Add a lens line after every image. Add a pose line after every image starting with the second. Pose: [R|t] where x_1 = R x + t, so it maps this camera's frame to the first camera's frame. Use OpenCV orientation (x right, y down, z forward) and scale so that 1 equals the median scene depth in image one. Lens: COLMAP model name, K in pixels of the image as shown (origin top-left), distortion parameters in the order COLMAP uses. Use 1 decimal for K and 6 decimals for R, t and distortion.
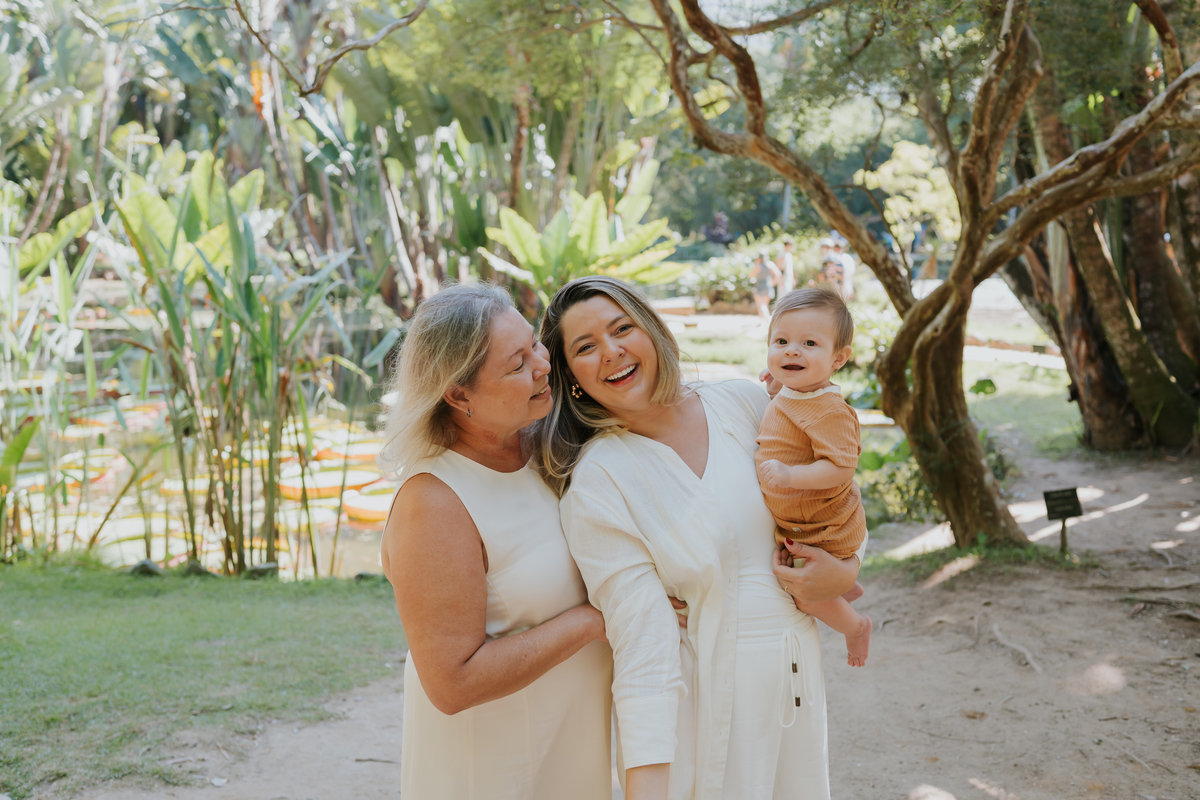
lens RADIAL K [[1138.1, 0, 597.5], [0, 1138.1, 395.2], [0, 0, 1]] dist [-0.012372, 0.009500]
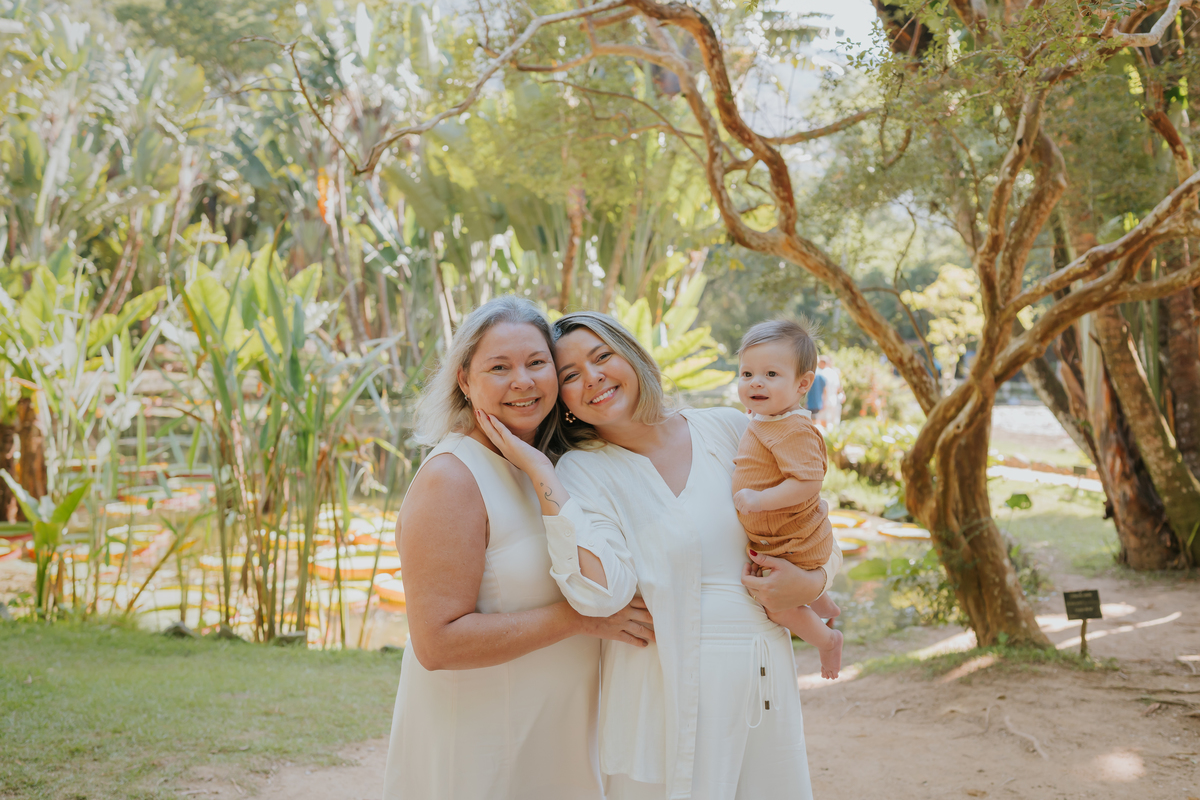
lens RADIAL K [[1140.4, 0, 600.0], [0, 1140.4, 400.0], [0, 0, 1]] dist [-0.015869, 0.014280]
pose [[0.998262, 0.042013, -0.041326, 0.011303], [-0.045843, 0.994269, -0.096582, 0.020233], [0.037032, 0.098309, 0.994467, -0.020080]]
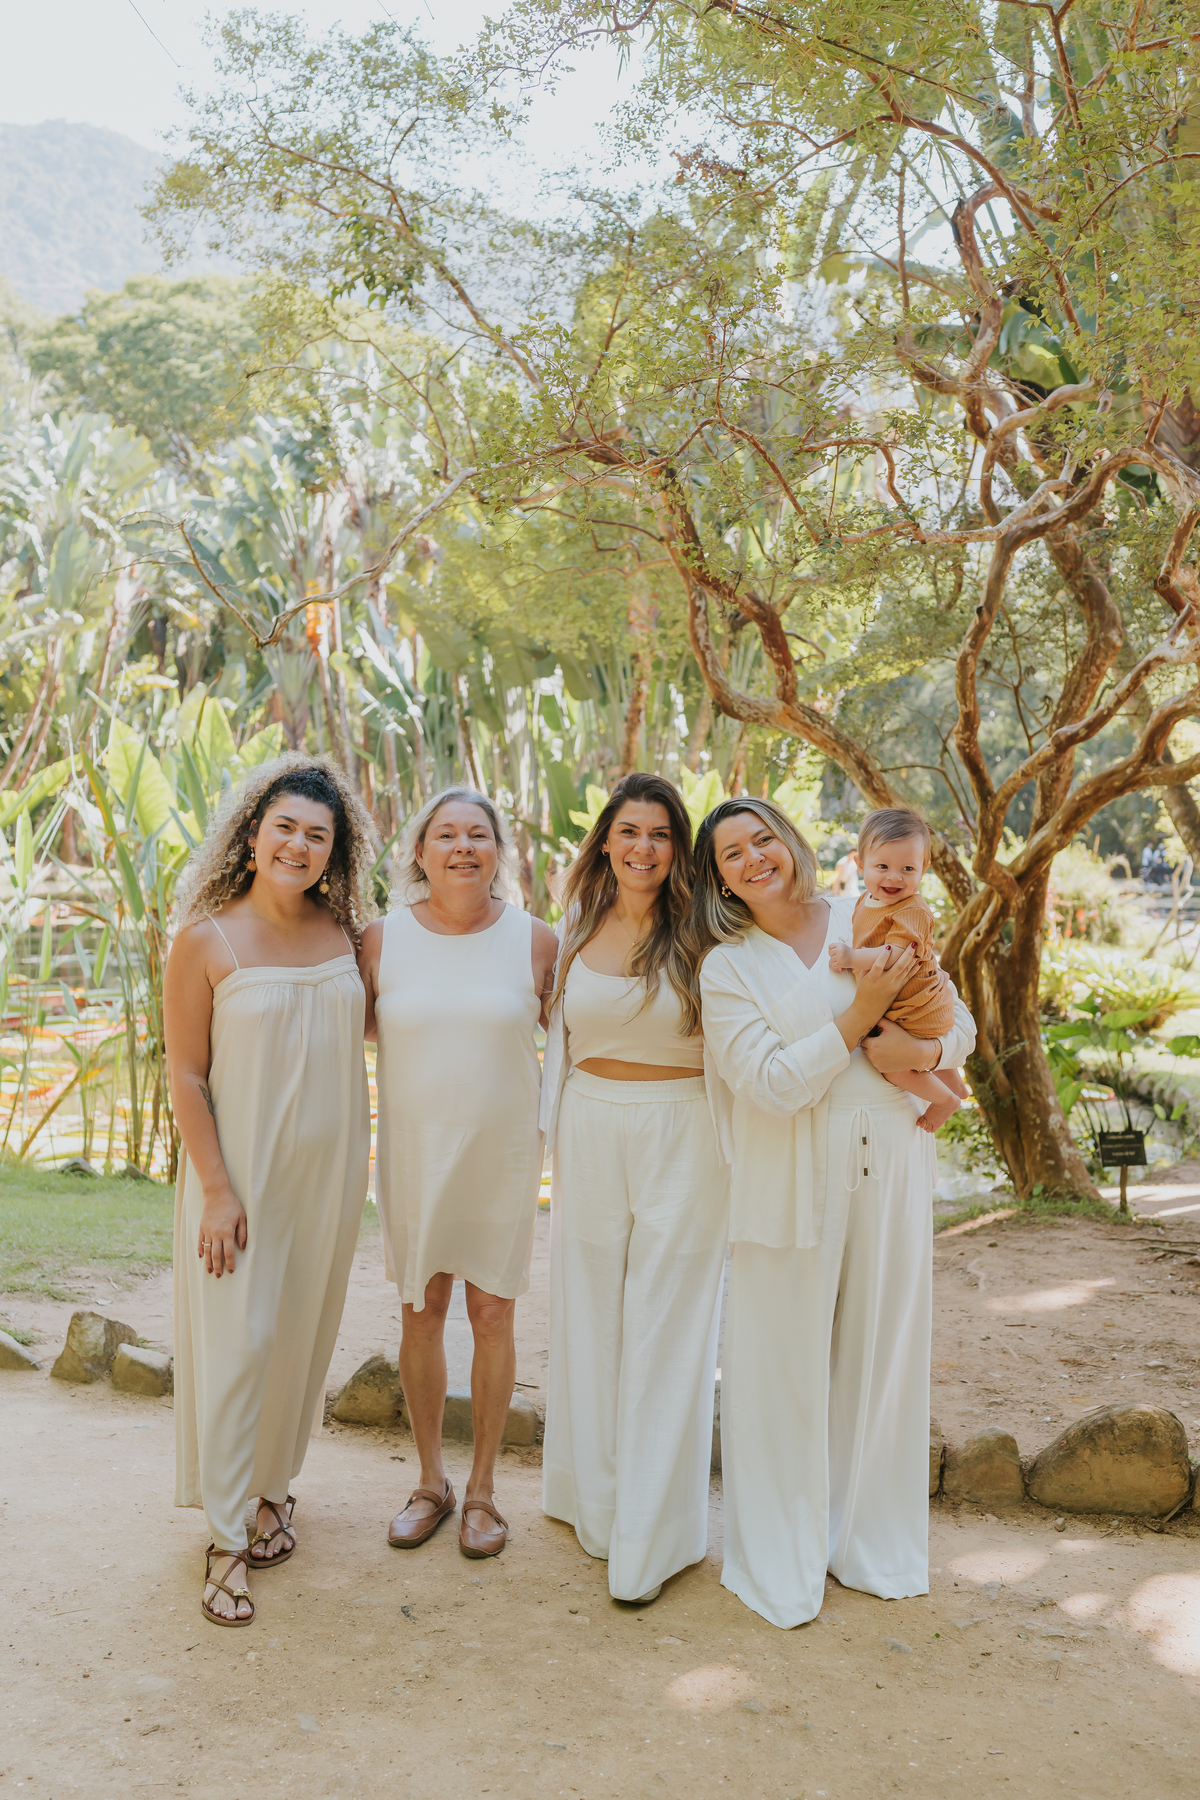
lens RADIAL K [[1707.1, 0, 613.9], [0, 1707.1, 904.6], [0, 0, 1]] dist [-0.012372, 0.009500]
pose [[0.992205, 0.050752, -0.113813, 0.107899], [-0.061973, 0.993321, -0.097327, 0.039637], [0.108114, 0.103621, 0.988723, -0.191231]]
